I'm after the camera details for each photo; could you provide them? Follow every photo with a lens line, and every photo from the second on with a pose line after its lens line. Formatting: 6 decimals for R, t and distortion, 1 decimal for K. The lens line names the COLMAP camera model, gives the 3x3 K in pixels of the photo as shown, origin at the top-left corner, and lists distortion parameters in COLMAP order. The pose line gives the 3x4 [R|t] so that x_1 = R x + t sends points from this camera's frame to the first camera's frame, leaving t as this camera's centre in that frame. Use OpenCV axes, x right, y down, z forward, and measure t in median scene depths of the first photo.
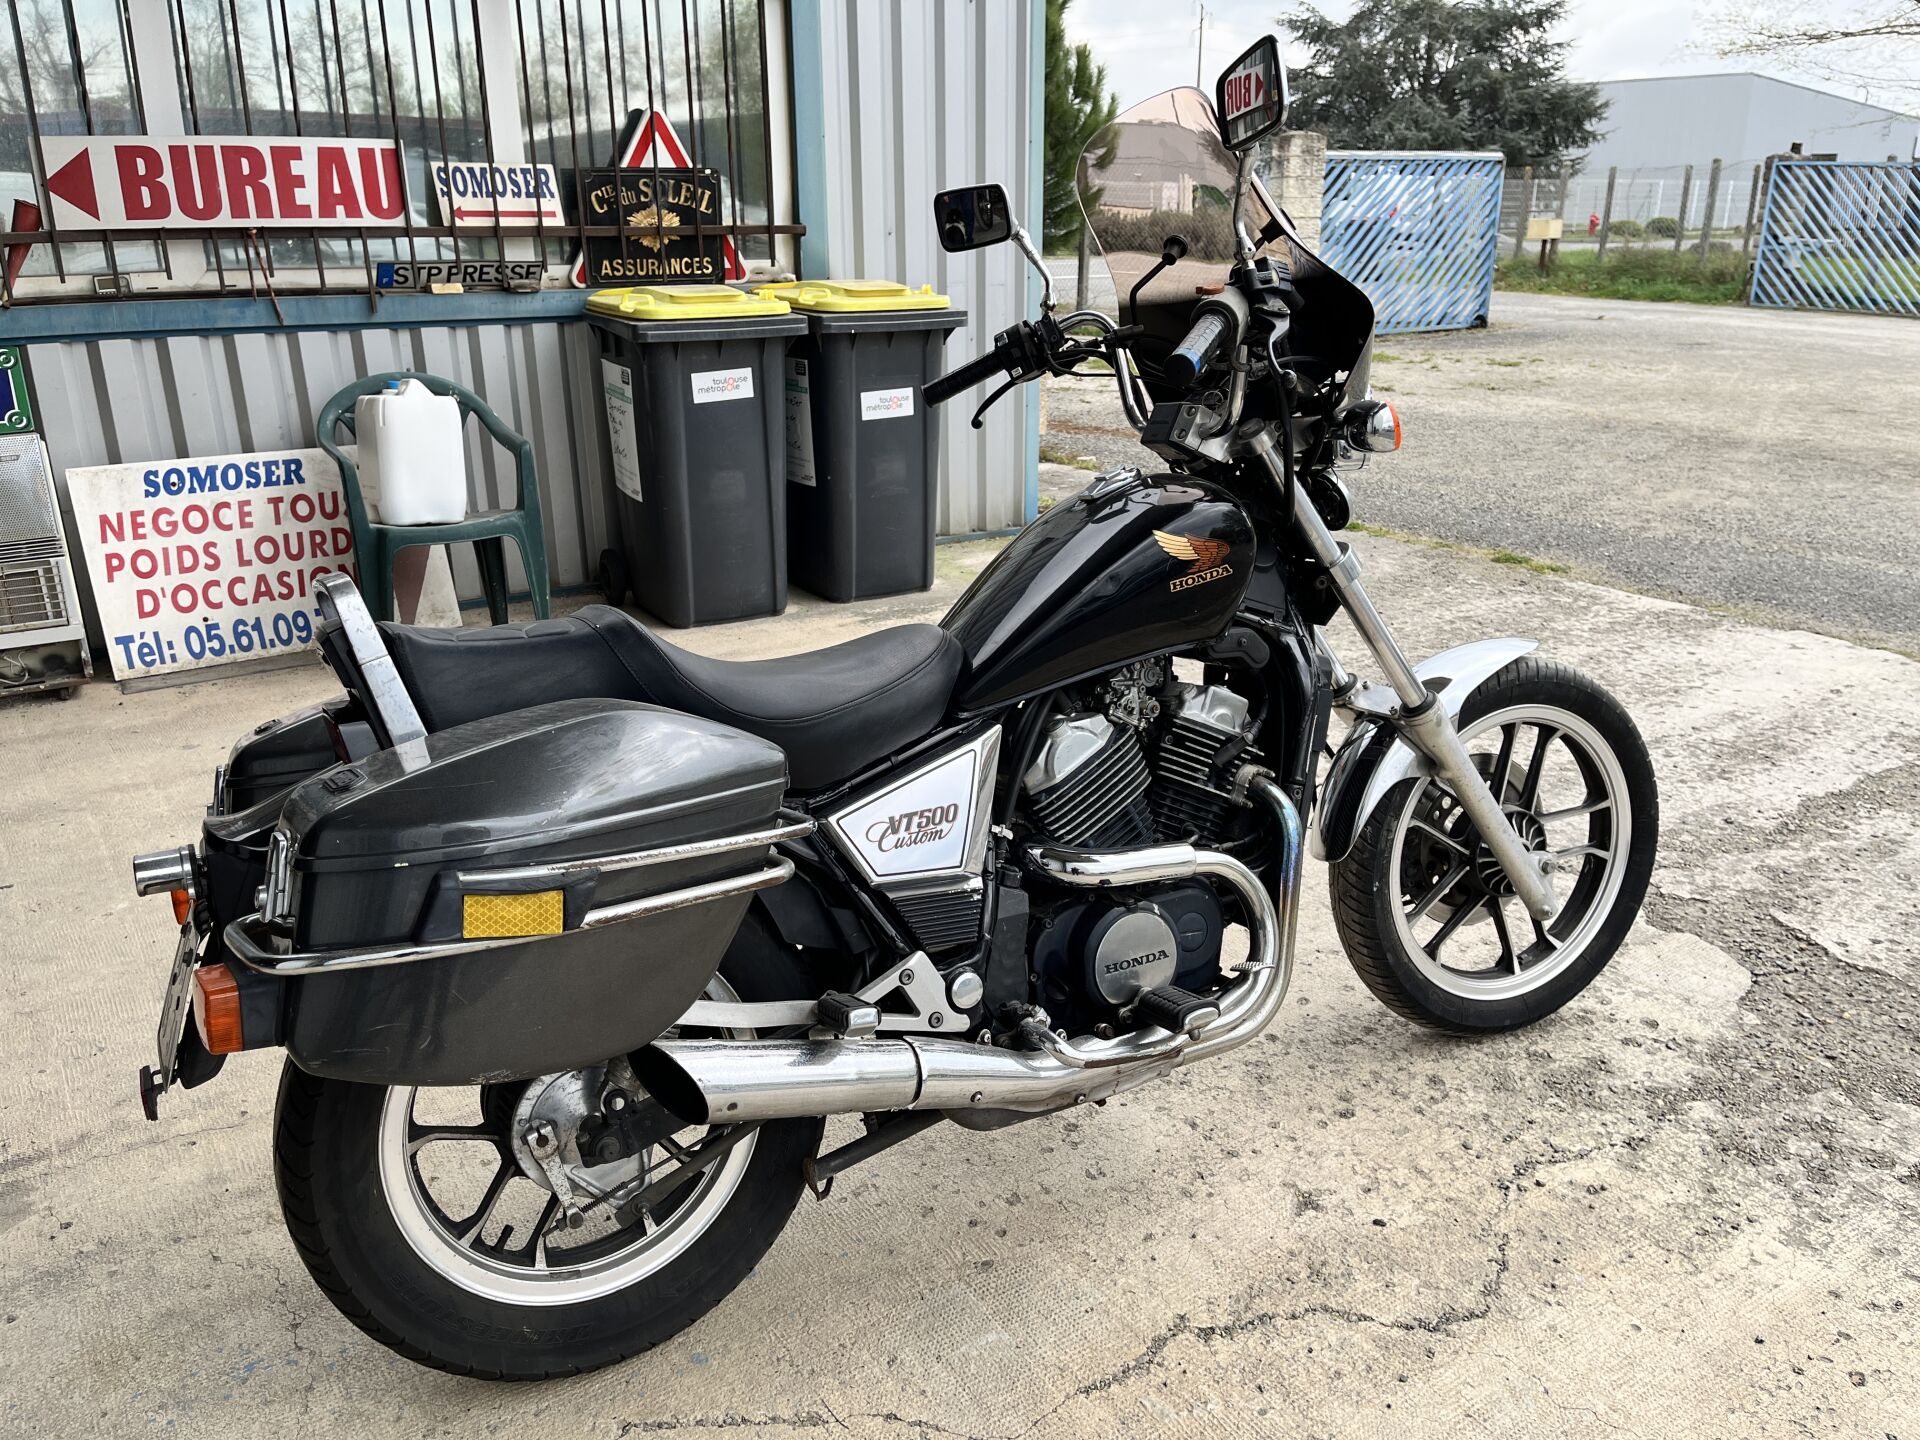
lens RADIAL K [[1456.0, 0, 963.8], [0, 1456.0, 731.5], [0, 0, 1]] dist [0.074415, -0.106138]
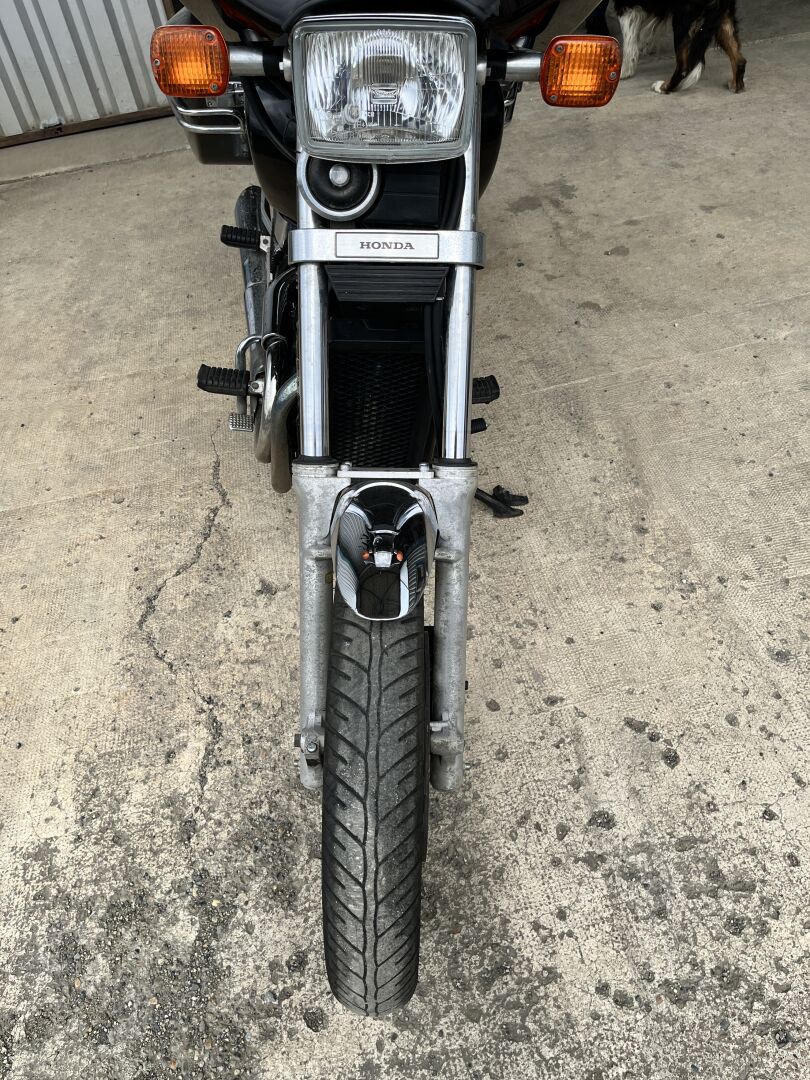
lens RADIAL K [[819.0, 0, 400.2], [0, 819.0, 549.8], [0, 0, 1]] dist [0.074415, -0.106138]
pose [[-0.401881, 0.699008, -0.591506, 0.571534], [-0.173642, 0.576071, 0.798744, -0.362753], [0.899077, 0.423710, -0.110135, 1.042604]]
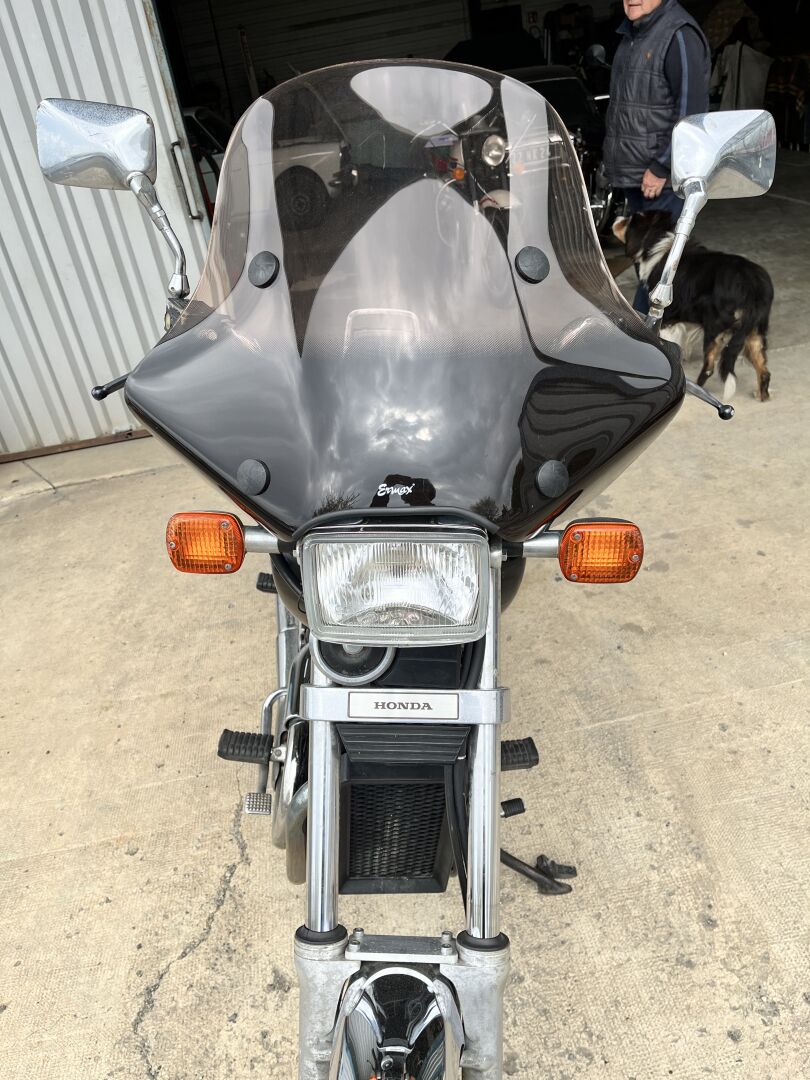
lens RADIAL K [[819.0, 0, 404.0], [0, 819.0, 549.9], [0, 0, 1]] dist [0.074415, -0.106138]
pose [[-0.441687, 0.517587, -0.732814, 0.464876], [-0.135610, 0.768906, 0.624815, -0.416325], [0.886861, 0.375350, -0.269425, 1.002427]]
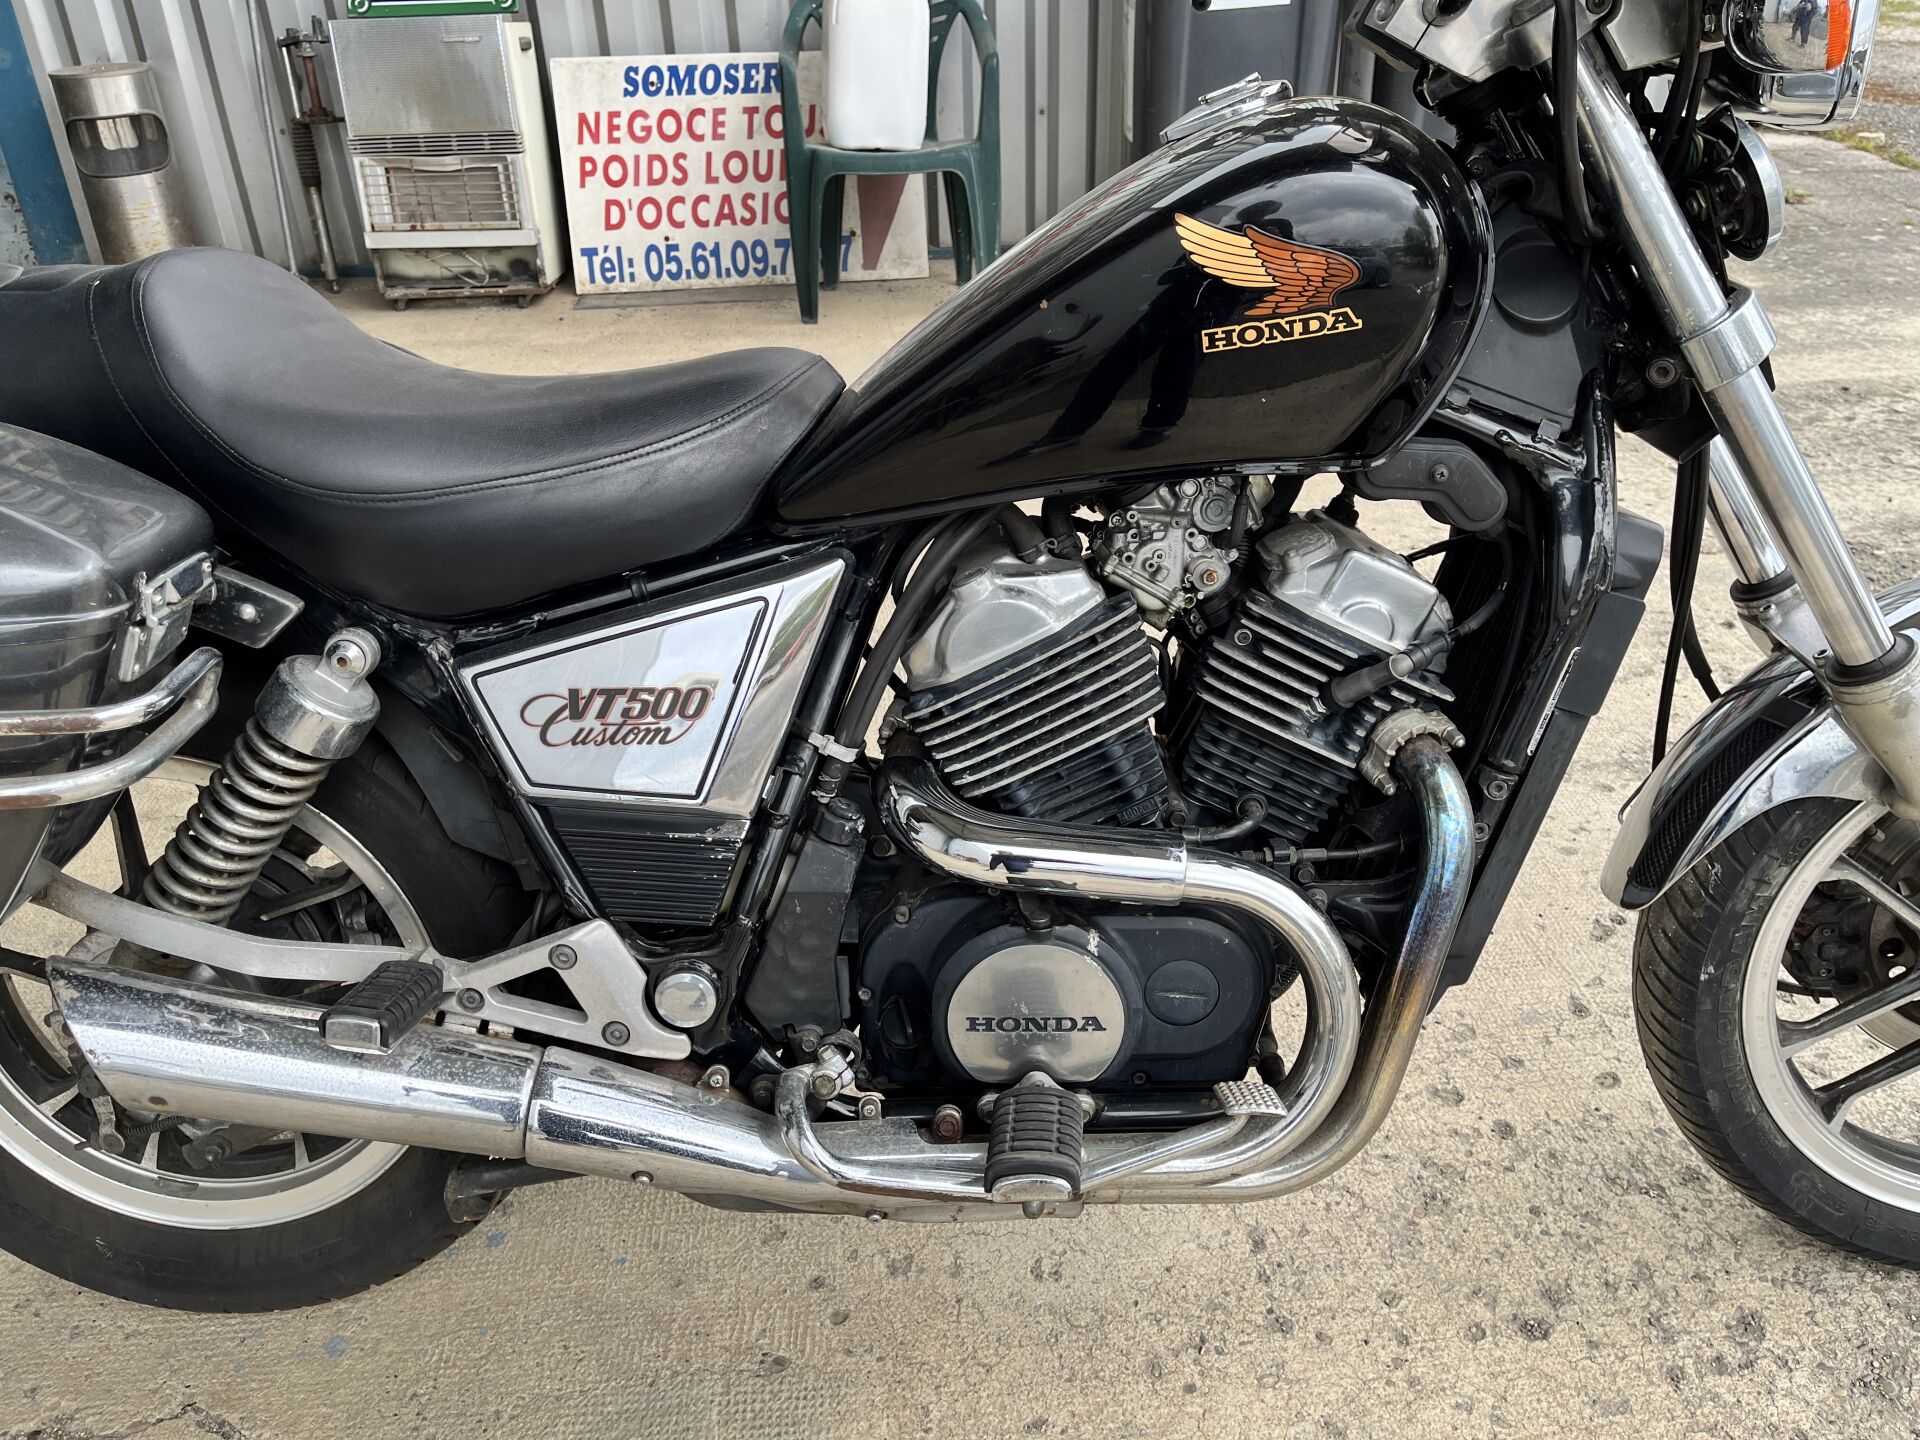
lens RADIAL K [[1456.0, 0, 972.8], [0, 1456.0, 714.0], [0, 0, 1]] dist [0.074415, -0.106138]
pose [[0.875134, 0.238347, -0.421107, 0.241840], [-0.147638, 0.960297, 0.236711, -0.066436], [0.460807, -0.144982, 0.875578, 0.414789]]
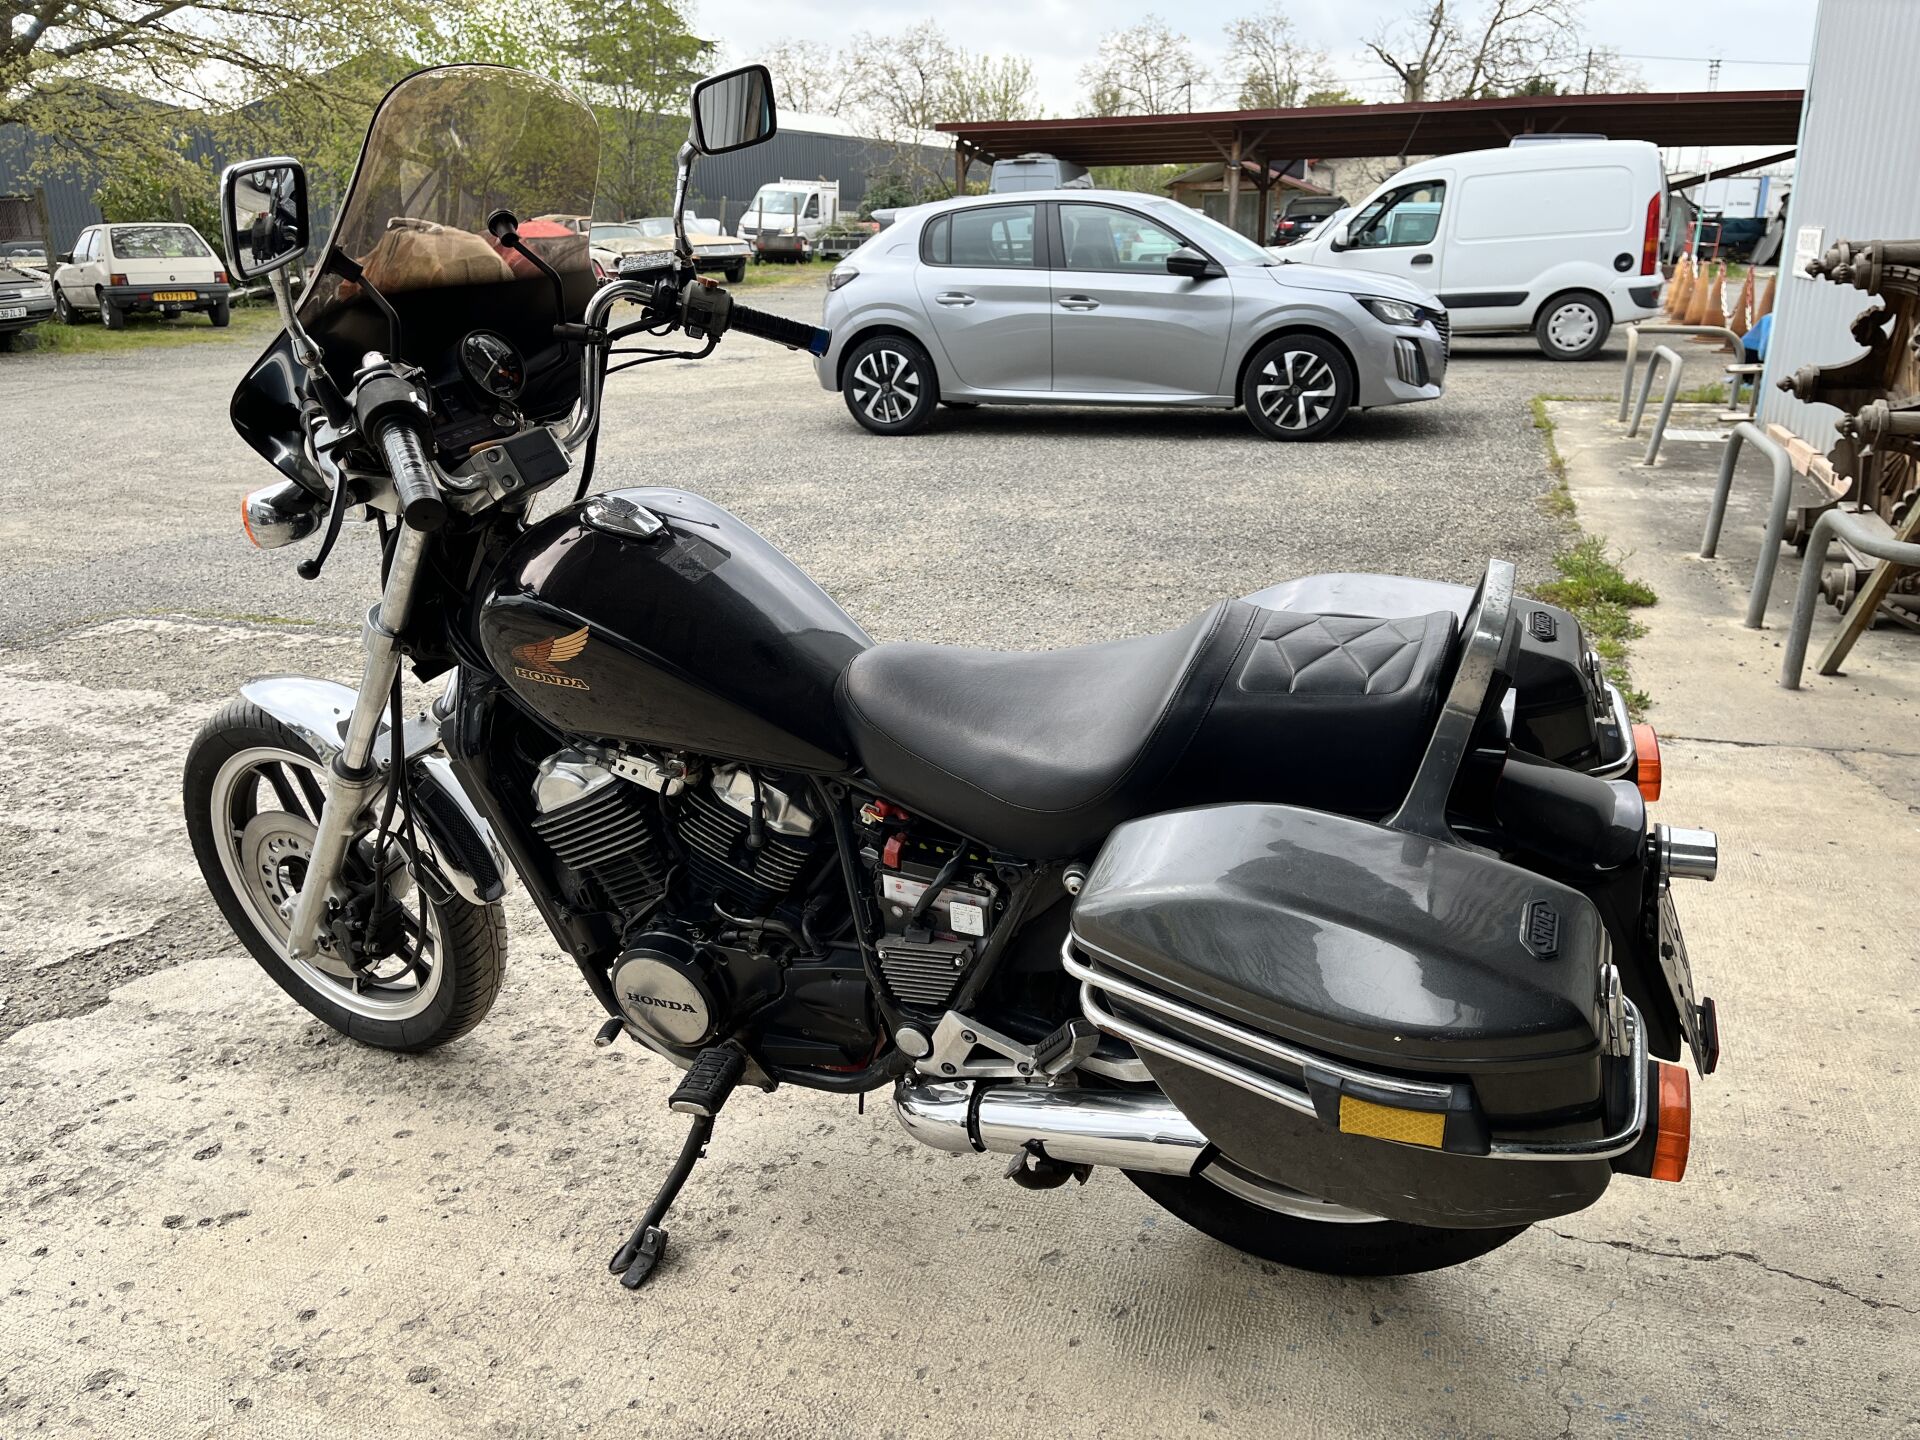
lens RADIAL K [[1456.0, 0, 965.7], [0, 1456.0, 732.9], [0, 0, 1]] dist [0.074415, -0.106138]
pose [[-0.622946, -0.239009, 0.744857, -0.608945], [0.277004, 0.823088, 0.495778, -0.376526], [-0.731578, 0.515171, -0.446533, 1.112429]]
